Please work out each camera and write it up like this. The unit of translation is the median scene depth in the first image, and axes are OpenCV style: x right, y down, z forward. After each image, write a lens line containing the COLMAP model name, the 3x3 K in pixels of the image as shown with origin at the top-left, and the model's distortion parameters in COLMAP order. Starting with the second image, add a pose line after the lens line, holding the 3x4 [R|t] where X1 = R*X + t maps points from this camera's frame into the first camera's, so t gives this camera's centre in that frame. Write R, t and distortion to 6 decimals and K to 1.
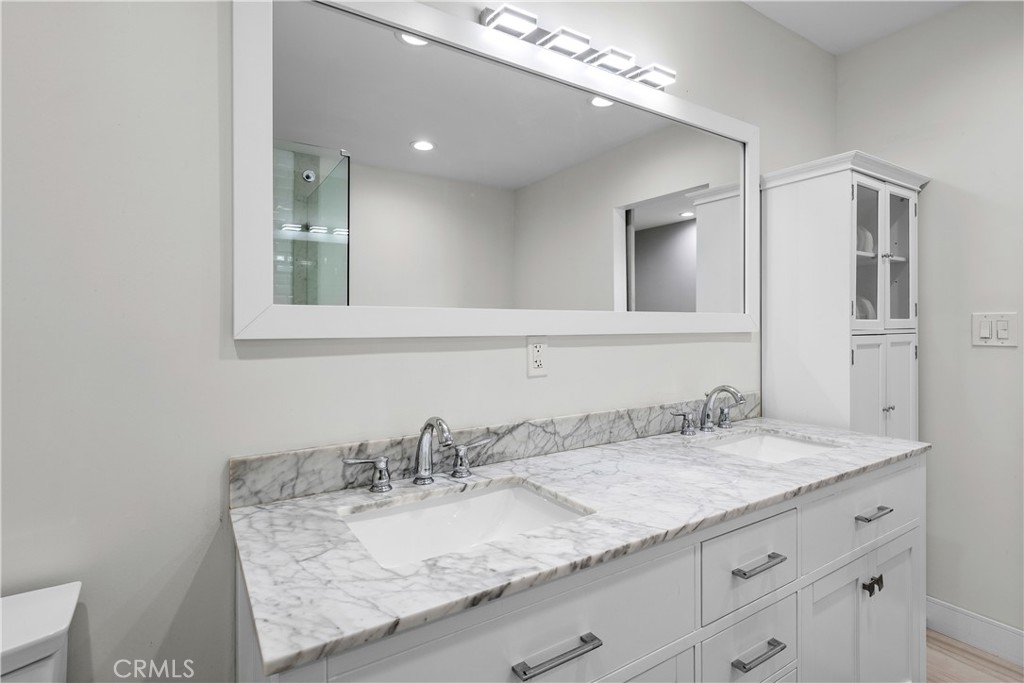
lens RADIAL K [[505.5, 0, 513.1], [0, 505.5, 330.6], [0, 0, 1]] dist [-0.000100, 0.000016]
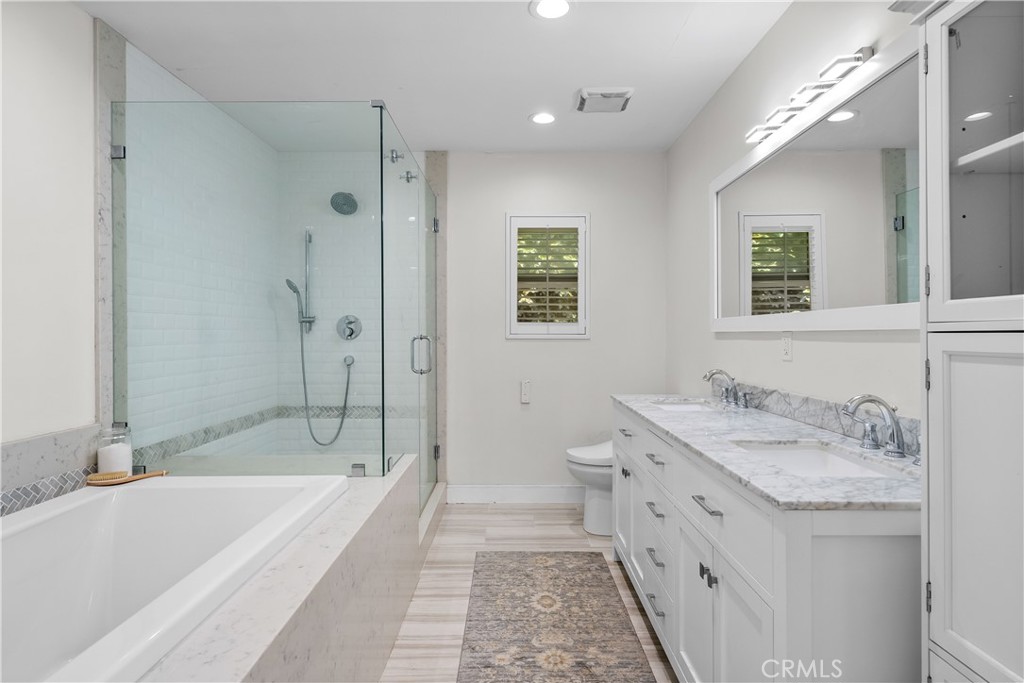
lens RADIAL K [[505.5, 0, 513.1], [0, 505.5, 330.6], [0, 0, 1]] dist [-0.000100, 0.000016]
pose [[-0.542759, -0.000367, -0.839889, 1.471502], [0.000620, 0.999999, -0.000838, 0.008327], [0.839888, -0.000976, -0.542758, 1.018631]]
